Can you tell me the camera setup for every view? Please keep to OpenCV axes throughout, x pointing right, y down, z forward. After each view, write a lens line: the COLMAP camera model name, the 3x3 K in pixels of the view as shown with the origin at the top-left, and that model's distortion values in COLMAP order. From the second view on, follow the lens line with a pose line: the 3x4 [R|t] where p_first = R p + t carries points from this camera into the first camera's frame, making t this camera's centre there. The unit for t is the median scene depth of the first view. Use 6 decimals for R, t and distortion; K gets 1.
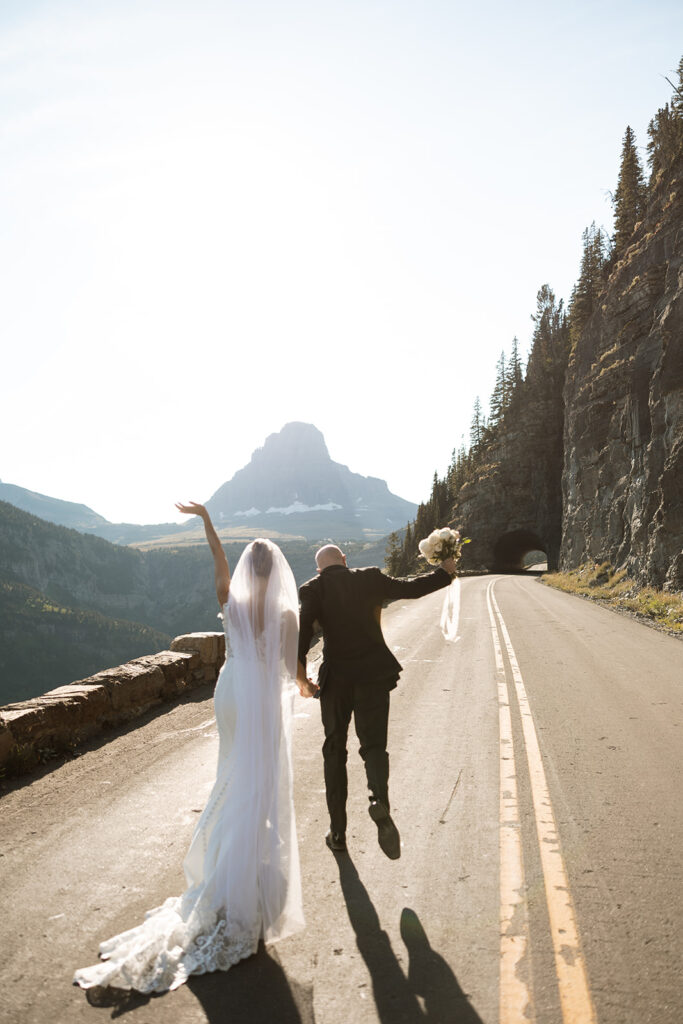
lens RADIAL K [[986.2, 0, 354.0], [0, 986.2, 526.5], [0, 0, 1]] dist [0.001592, 0.003303]
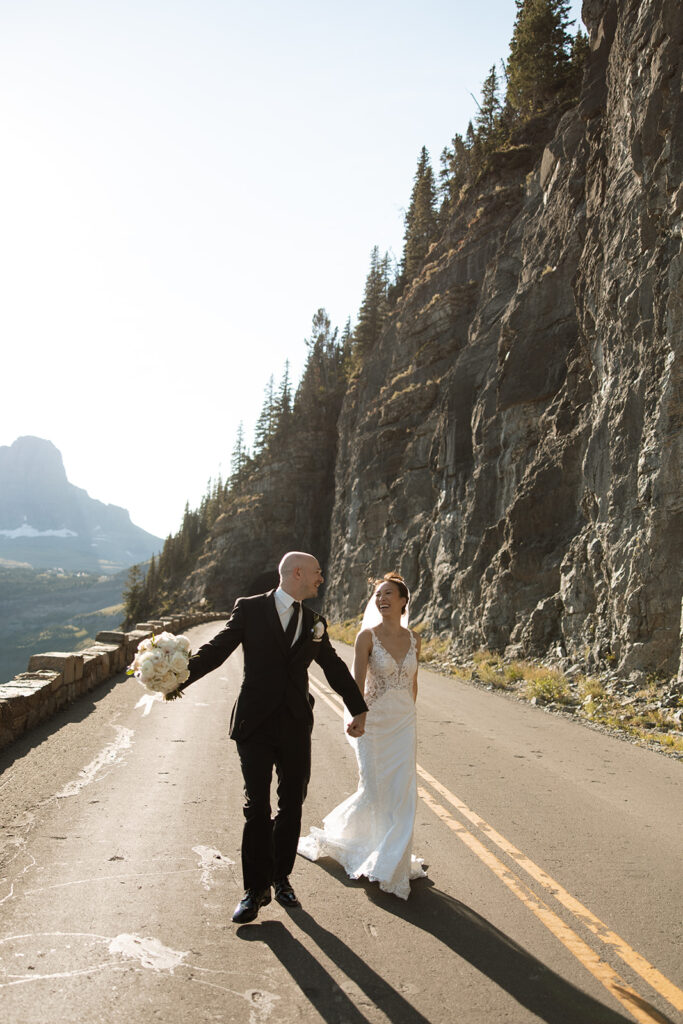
lens RADIAL K [[986.2, 0, 354.0], [0, 986.2, 526.5], [0, 0, 1]] dist [0.001592, 0.003303]
pose [[0.963800, 0.072096, 0.256694, -0.000432], [-0.061476, 0.996897, -0.049169, 0.003524], [-0.259442, 0.031608, 0.965241, 0.108951]]
